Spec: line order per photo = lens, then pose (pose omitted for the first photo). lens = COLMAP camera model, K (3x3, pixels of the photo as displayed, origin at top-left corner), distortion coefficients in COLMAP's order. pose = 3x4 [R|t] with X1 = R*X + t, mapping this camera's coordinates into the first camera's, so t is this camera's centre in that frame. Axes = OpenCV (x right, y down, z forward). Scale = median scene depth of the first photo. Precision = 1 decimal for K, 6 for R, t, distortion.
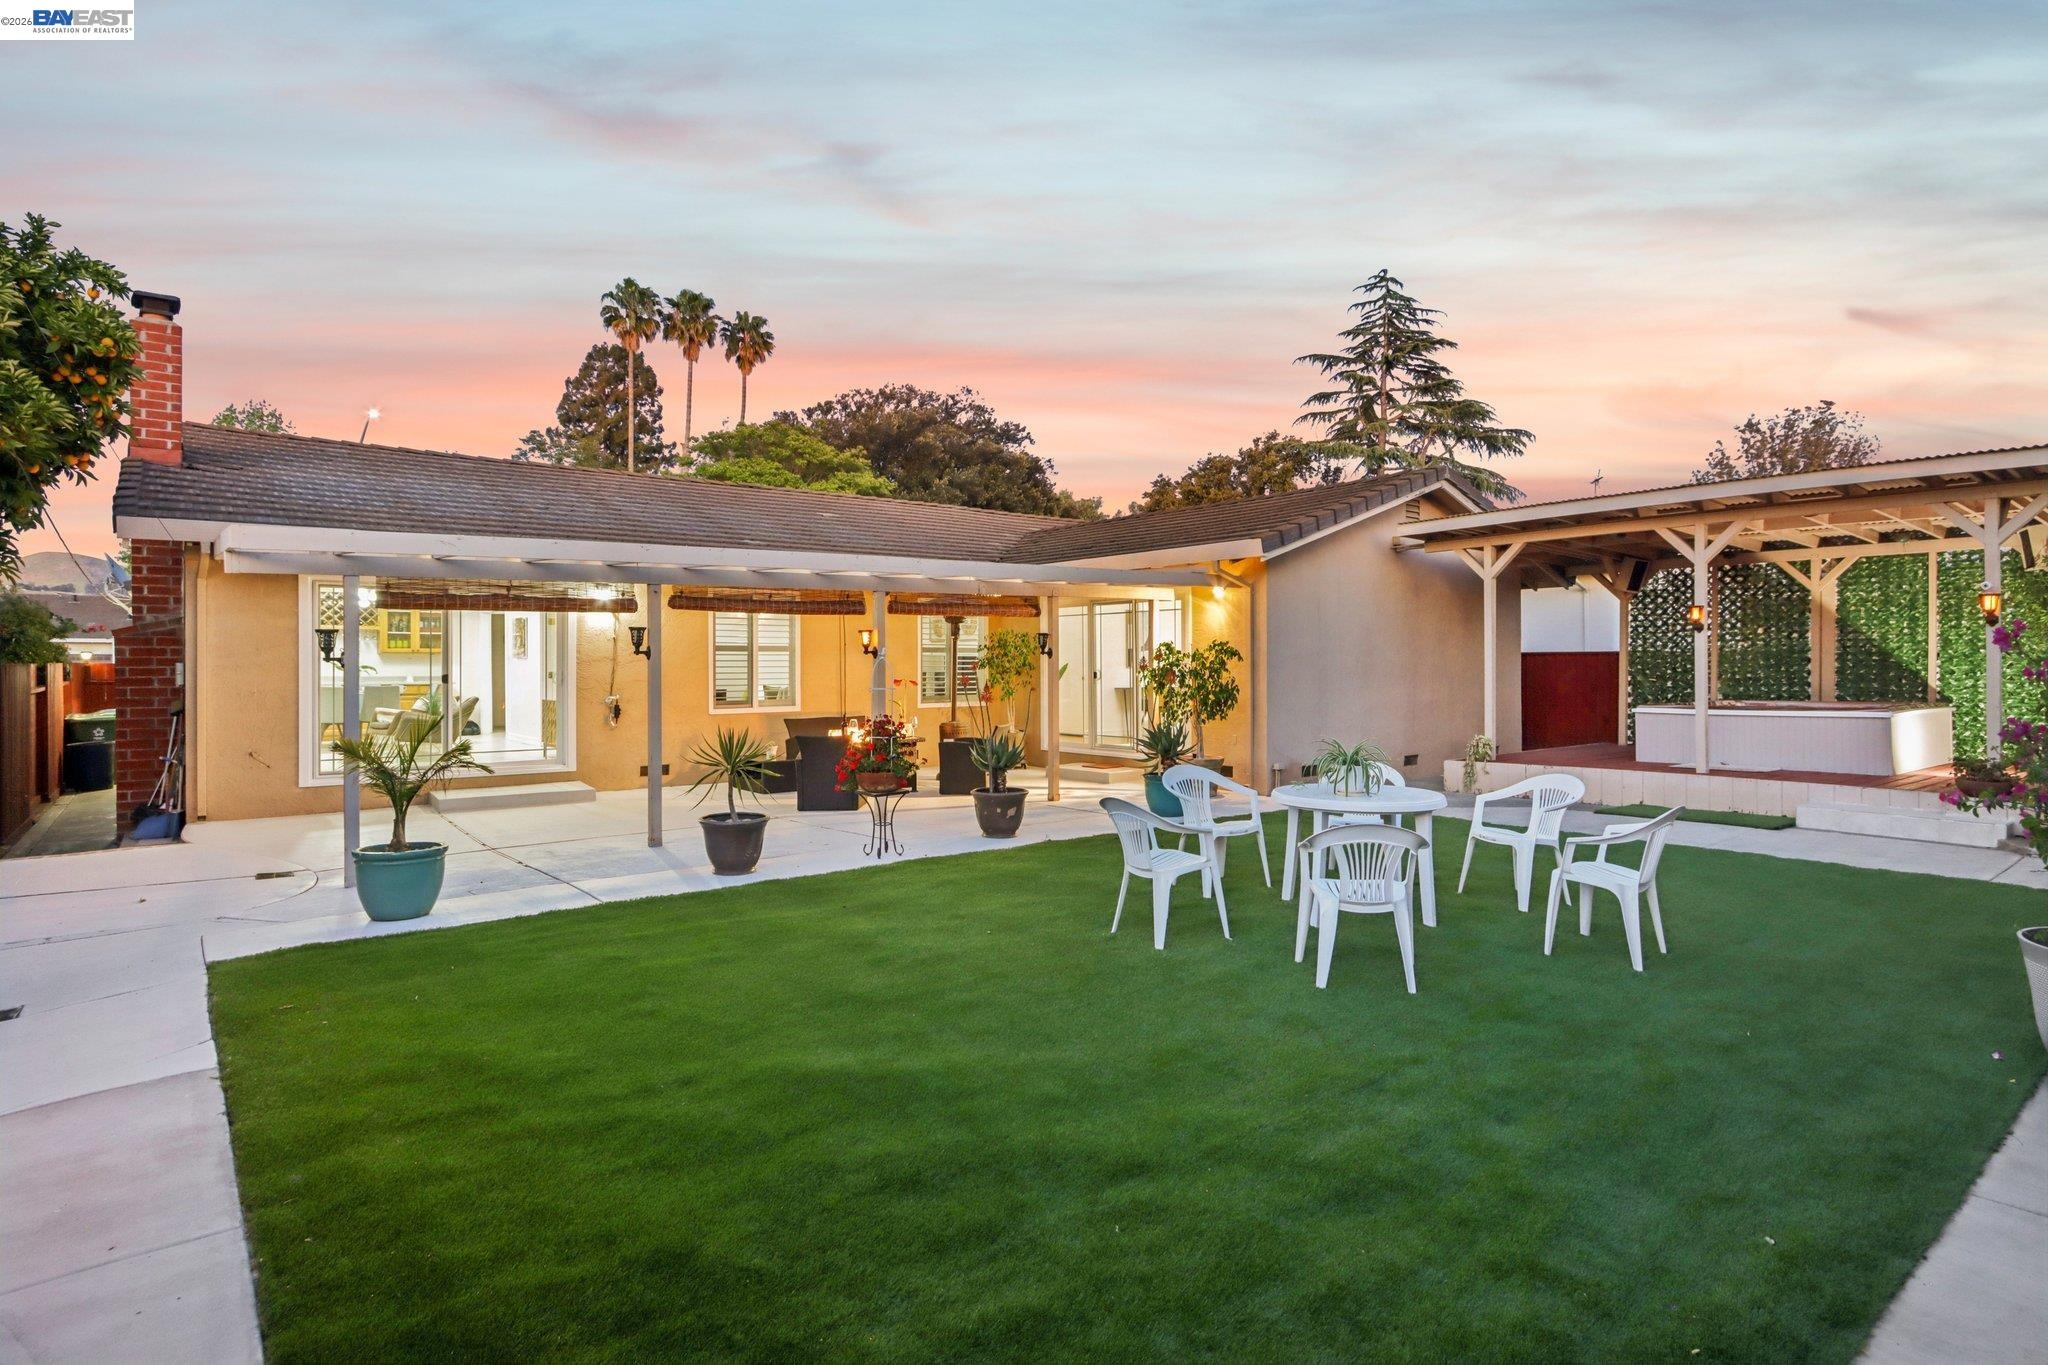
lens RADIAL K [[1084.8, 0, 1027.0], [0, 1084.8, 666.1], [0, 0, 1]] dist [-0.000852, 0.000039]
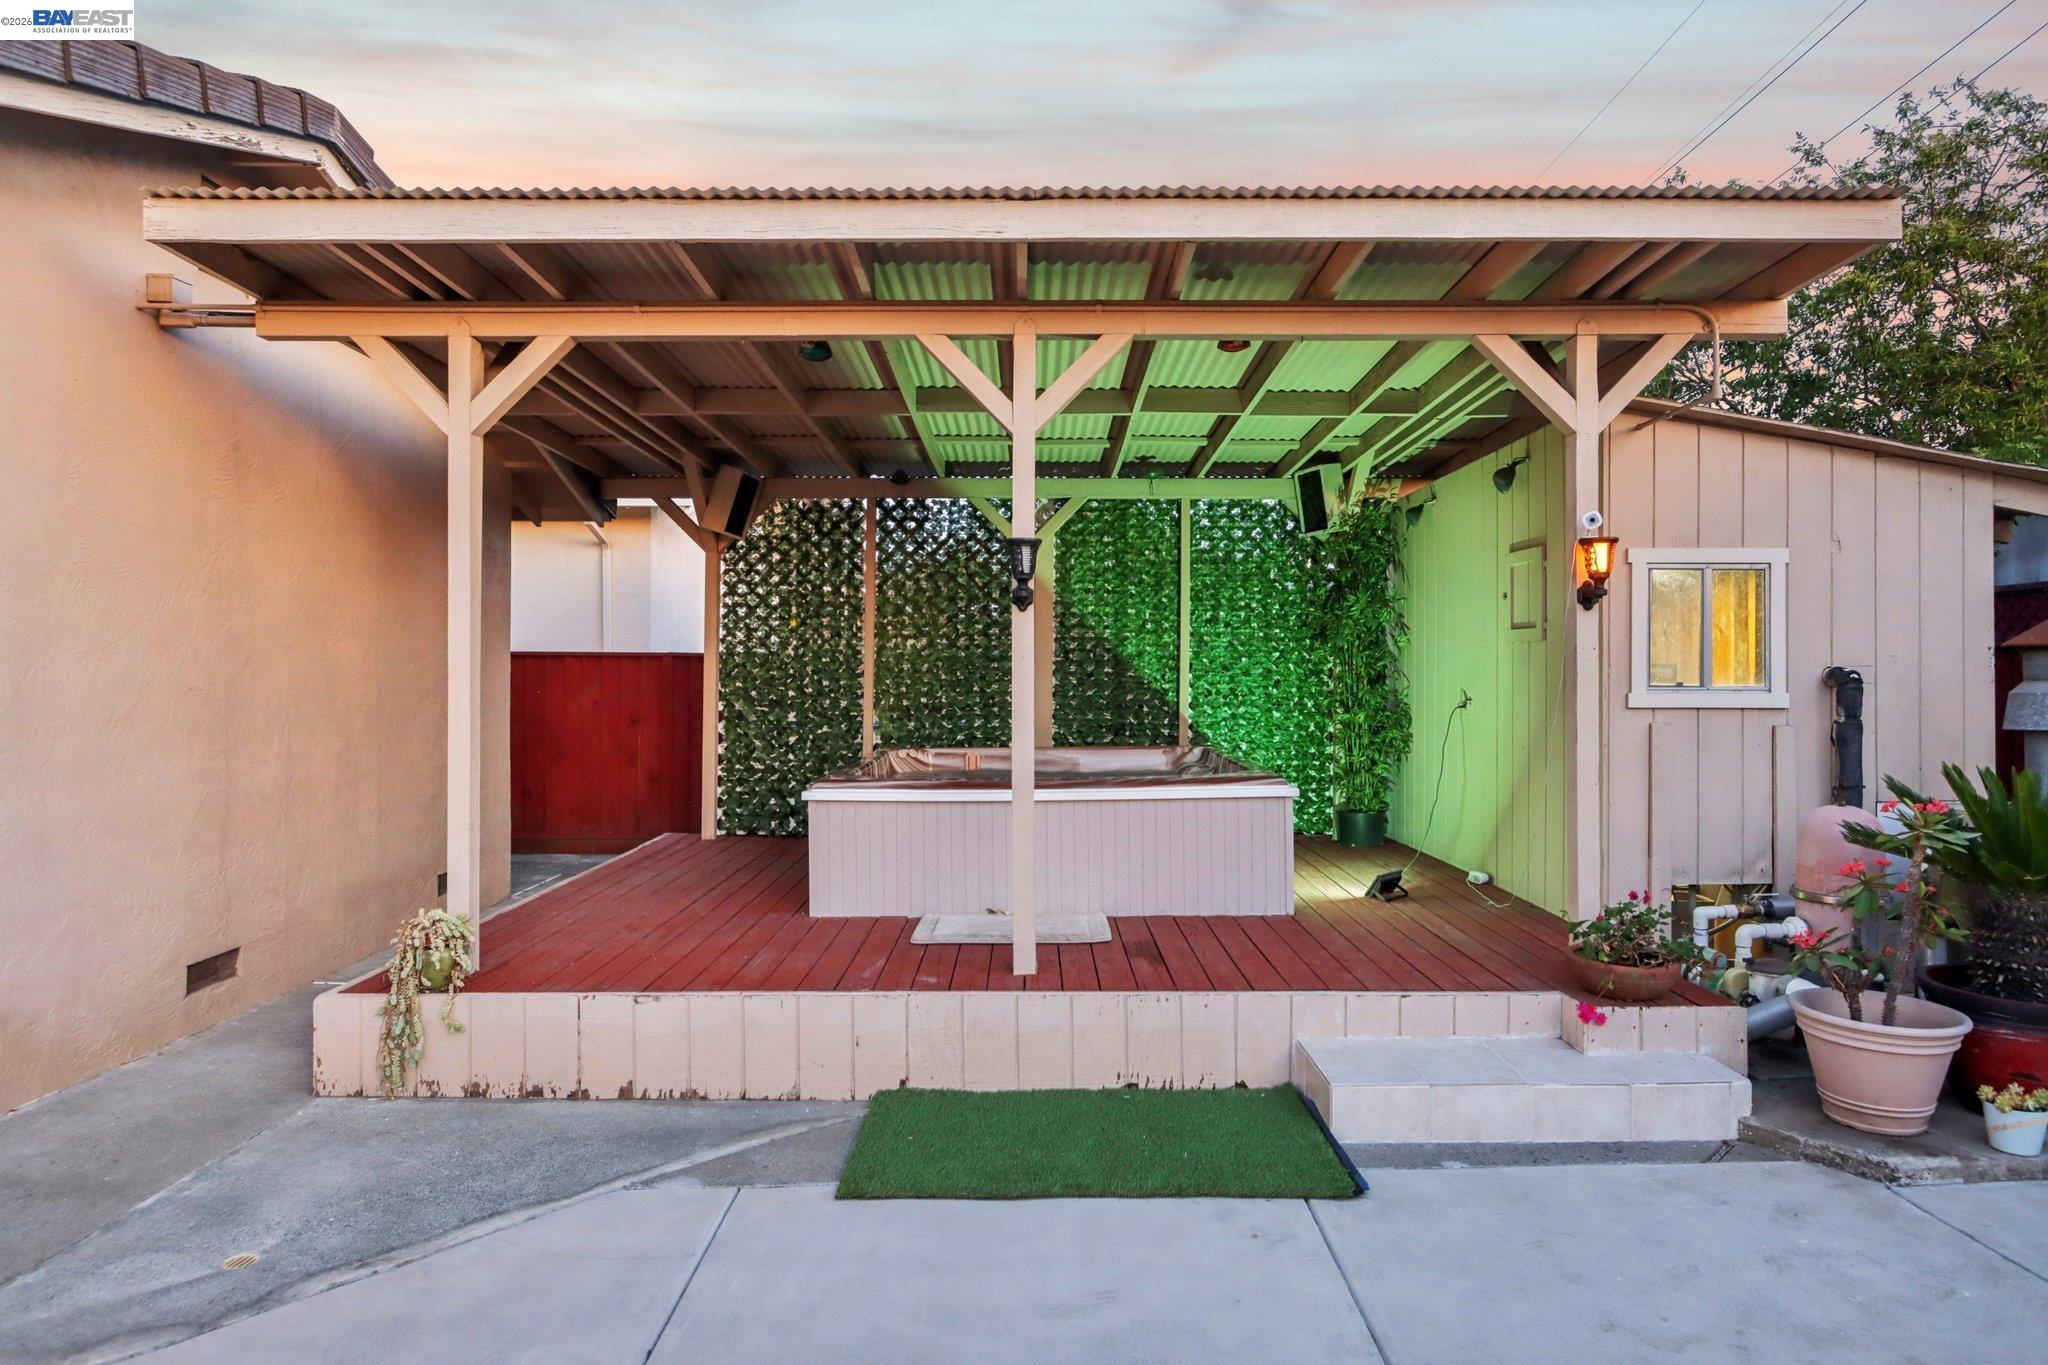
lens RADIAL K [[1189.0, 0, 1030.4], [0, 1189.0, 660.3], [0, 0, 1]] dist [0.002100, 0.000389]
pose [[0.629752, 0.007280, 0.776762, 0.213970], [-0.002721, 0.999971, -0.007166, -0.006996], [-0.776791, 0.002399, 0.629754, 0.539007]]
